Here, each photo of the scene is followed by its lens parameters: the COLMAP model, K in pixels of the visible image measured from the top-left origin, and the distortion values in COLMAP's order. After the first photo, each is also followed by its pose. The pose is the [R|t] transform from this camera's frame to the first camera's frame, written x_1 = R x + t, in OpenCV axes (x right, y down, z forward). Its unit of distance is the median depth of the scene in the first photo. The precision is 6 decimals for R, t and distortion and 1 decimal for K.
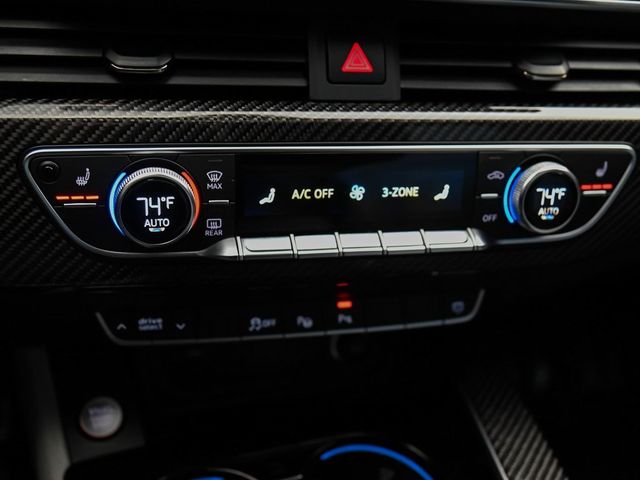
lens RADIAL K [[777.3, 0, 320.0], [0, 777.3, 240.0], [0, 0, 1]] dist [0.025767, 0.019855]
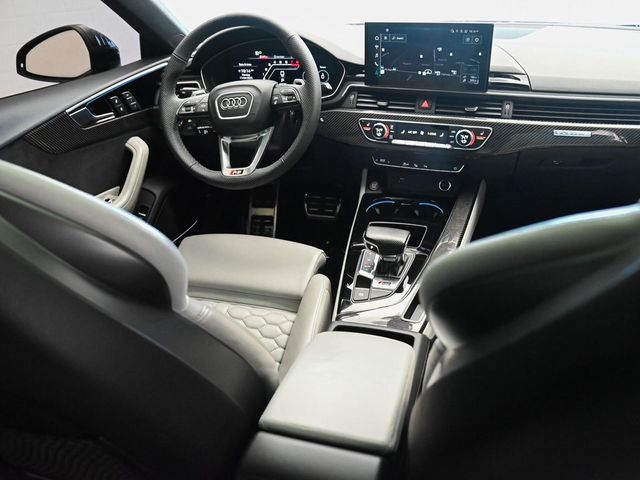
lens RADIAL K [[526.5, 0, 320.0], [0, 526.5, 240.0], [0, 0, 1]] dist [-0.041159, -0.000302]
pose [[0.786322, 0.181305, -0.590615, 1.526980], [-0.171320, 0.982469, 0.073506, 0.438042], [0.593588, 0.043385, 0.803599, -1.834505]]
